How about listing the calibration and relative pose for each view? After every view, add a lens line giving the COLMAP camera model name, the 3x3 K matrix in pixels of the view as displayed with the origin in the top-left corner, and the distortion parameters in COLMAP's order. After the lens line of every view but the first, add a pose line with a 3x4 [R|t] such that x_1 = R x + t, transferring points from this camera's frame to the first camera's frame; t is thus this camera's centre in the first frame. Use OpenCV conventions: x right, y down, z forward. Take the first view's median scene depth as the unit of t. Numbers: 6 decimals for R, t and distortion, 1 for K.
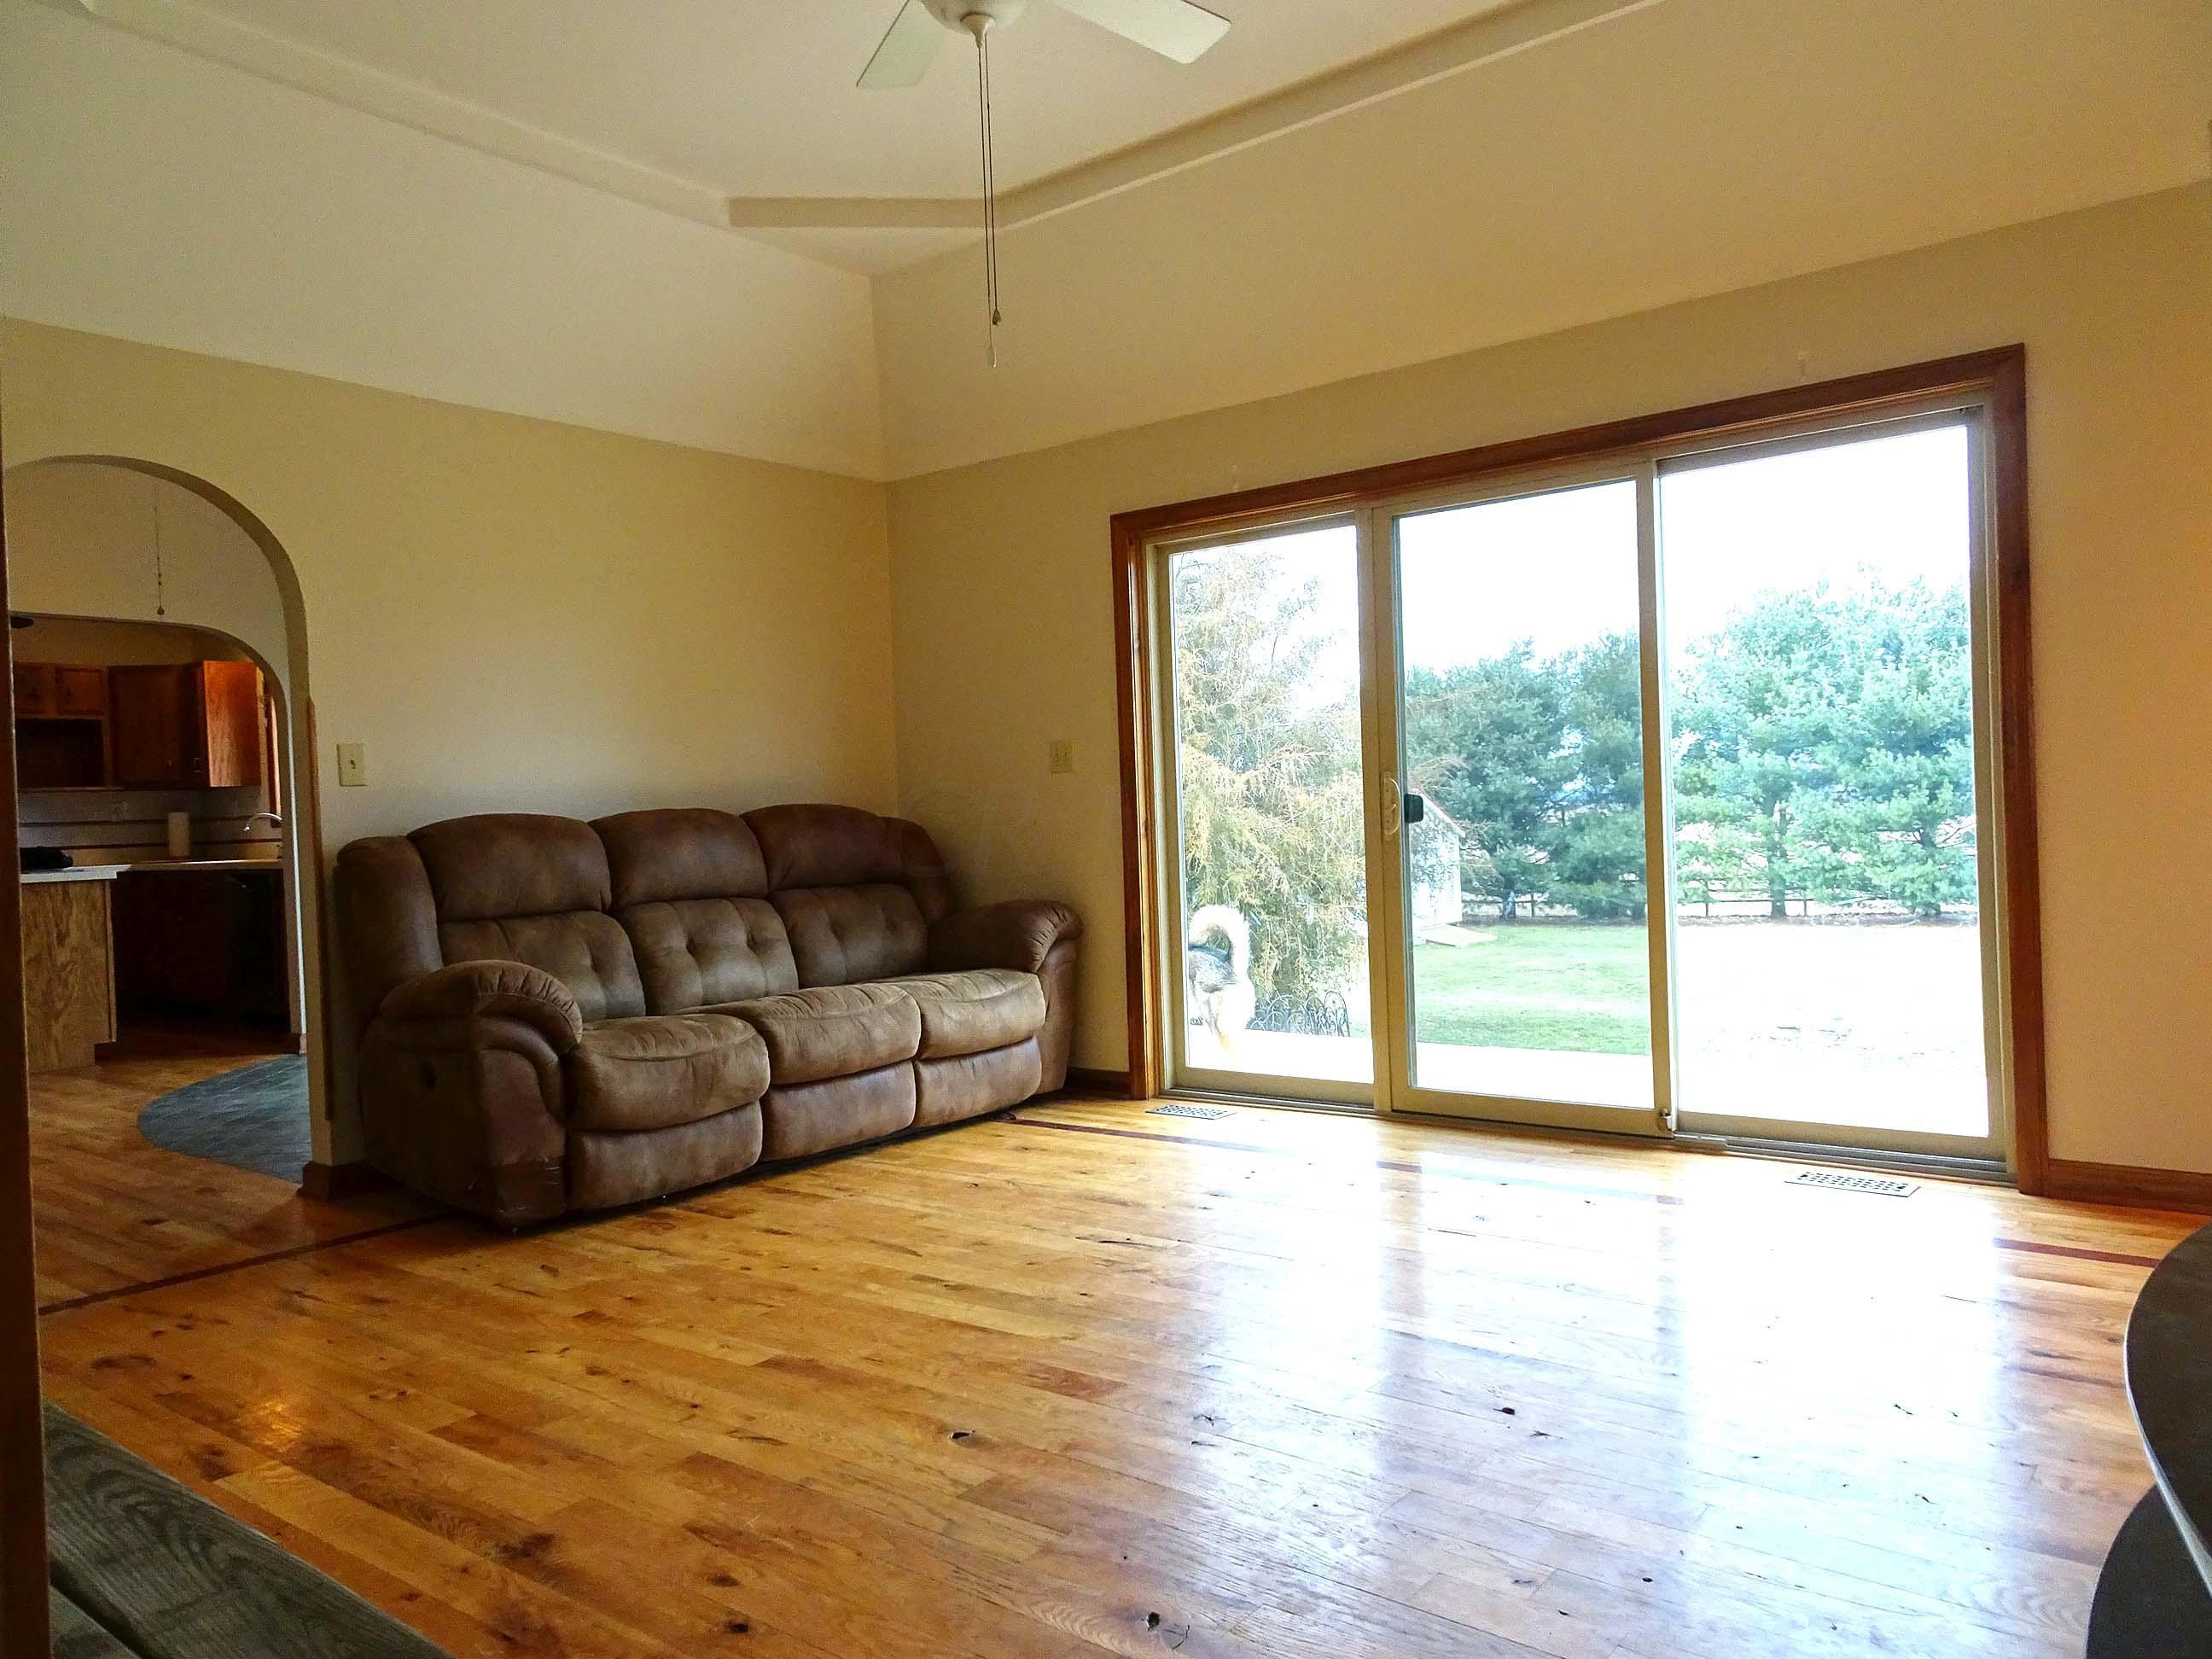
lens RADIAL K [[1563.9, 0, 1106.0], [0, 1563.9, 829.5], [0, 0, 1]] dist [0.007146, 0.004966]
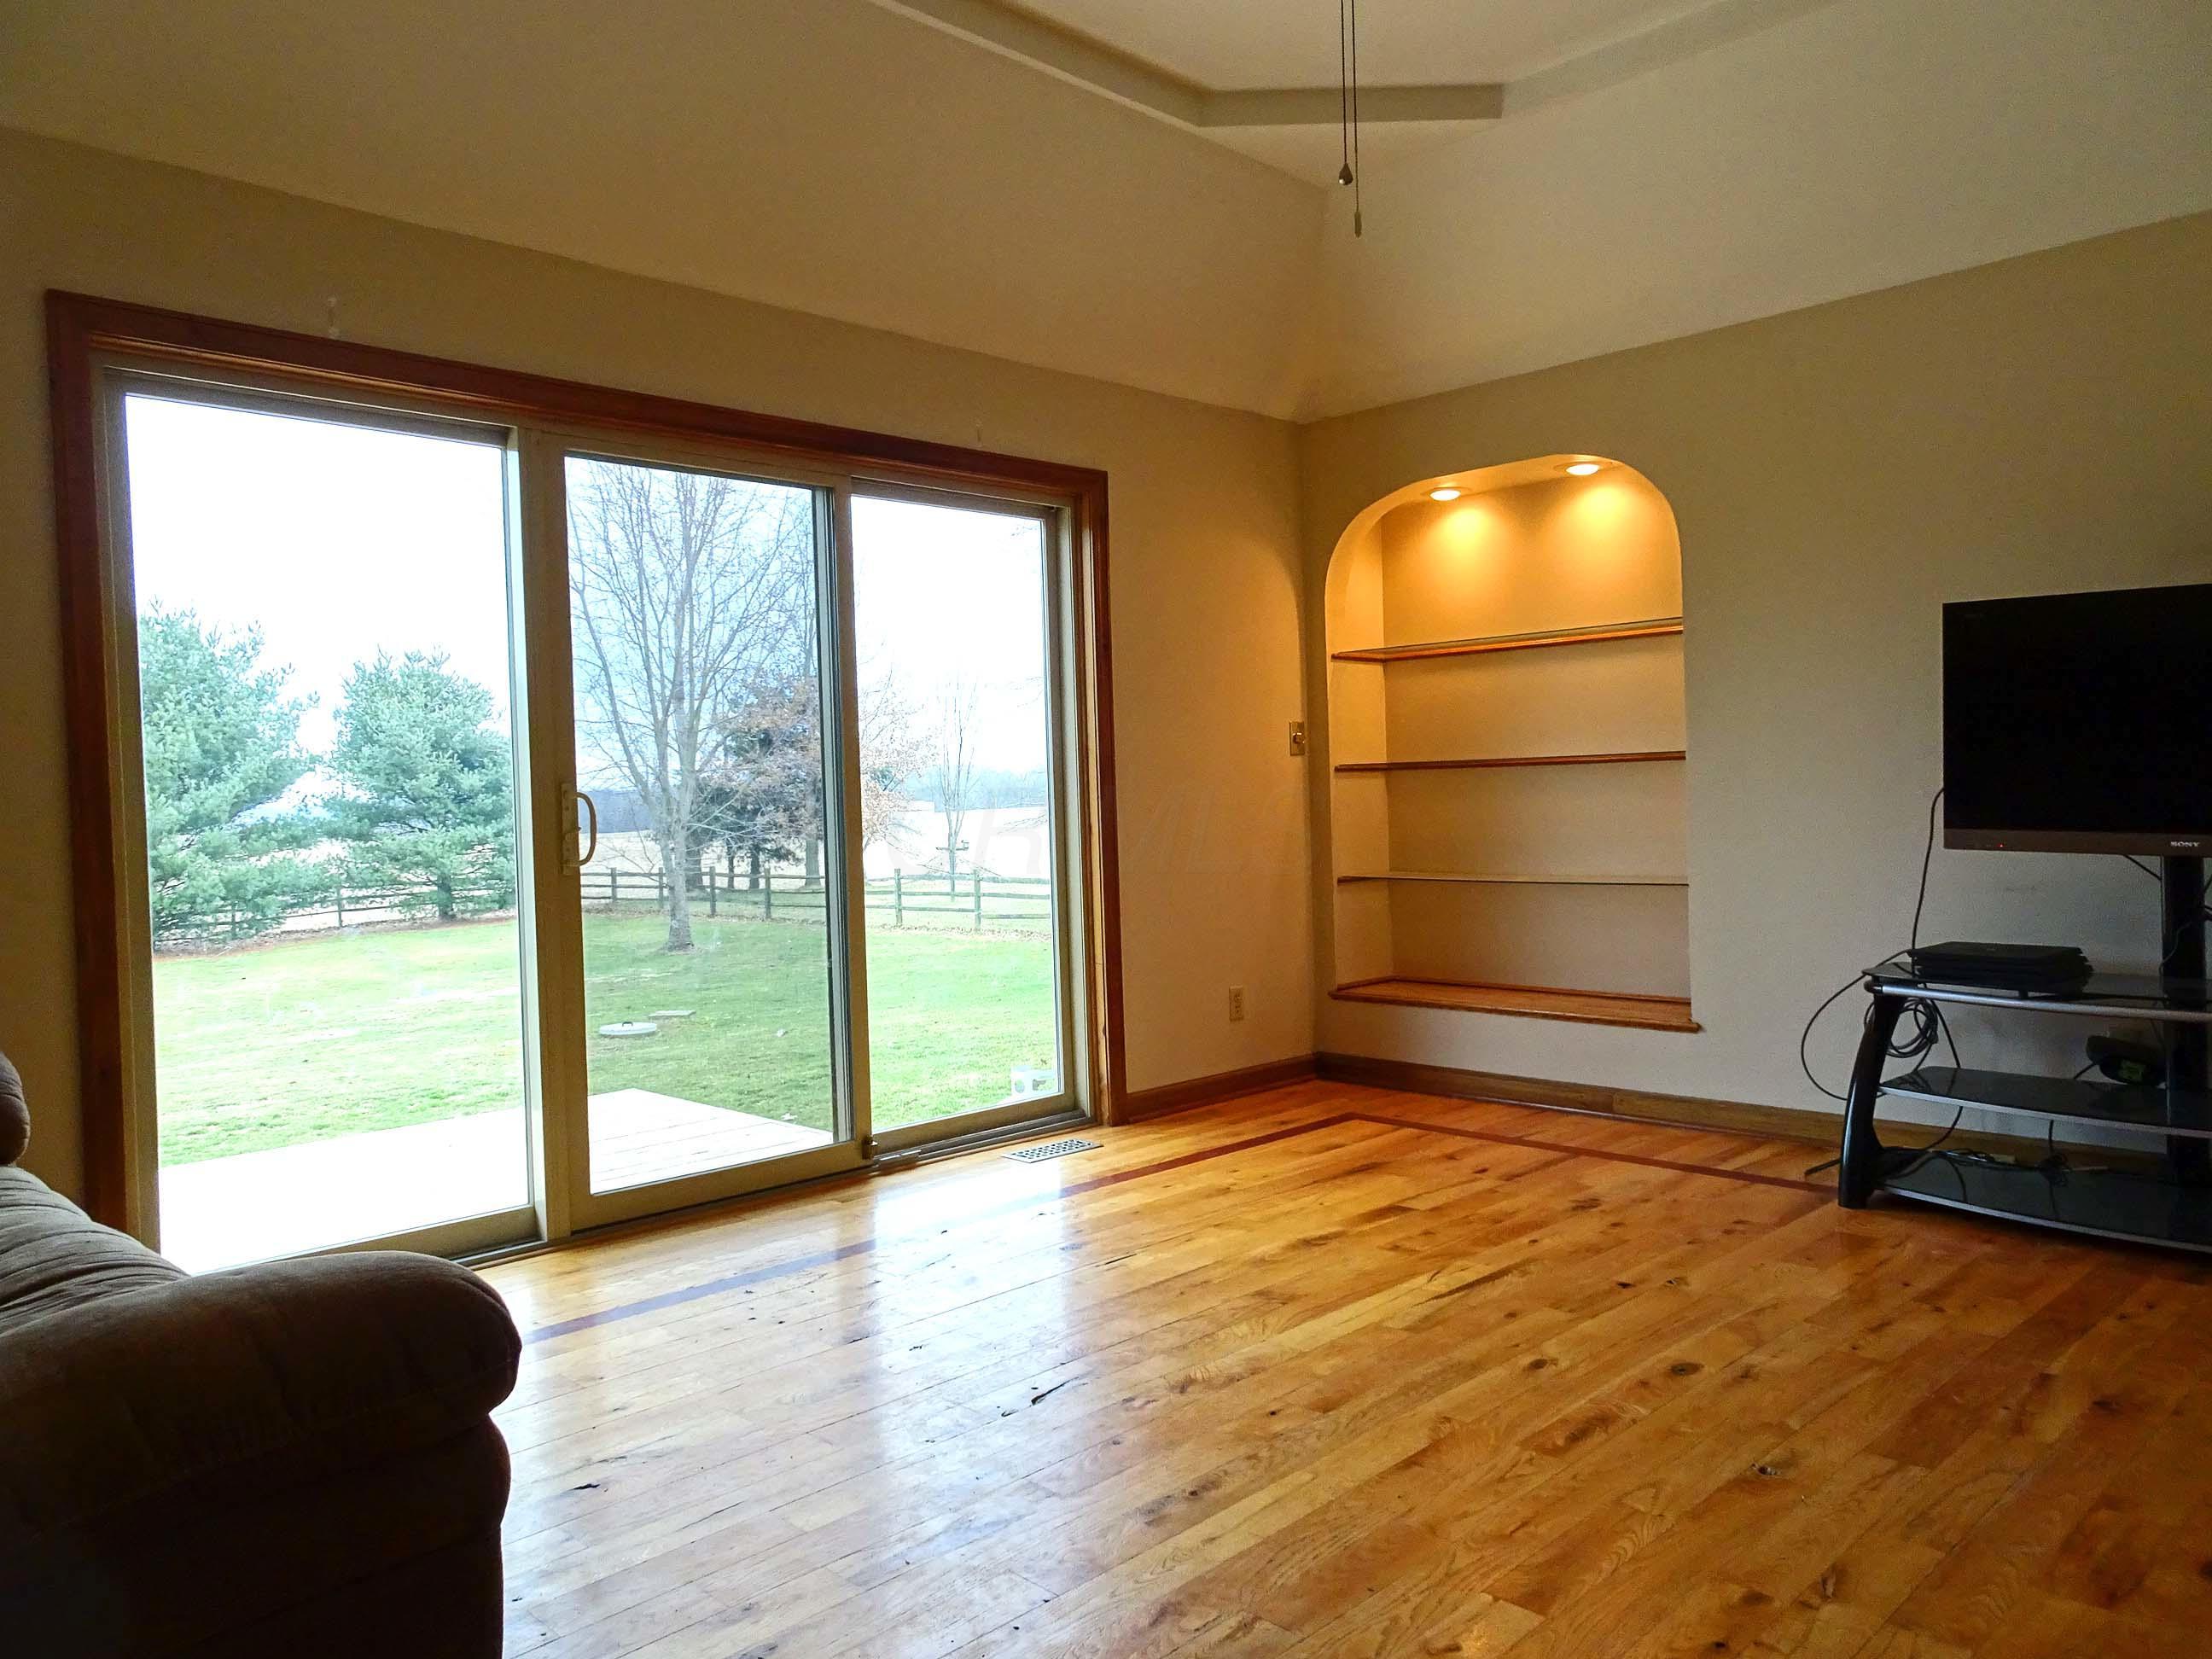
lens RADIAL K [[1563.9, 0, 1106.0], [0, 1563.9, 829.5], [0, 0, 1]] dist [0.007146, 0.004966]
pose [[0.098606, 0.013252, 0.995038, -0.916164], [0.028036, 0.999477, -0.016090, 0.004574], [-0.994732, 0.029483, 0.098183, 1.100847]]
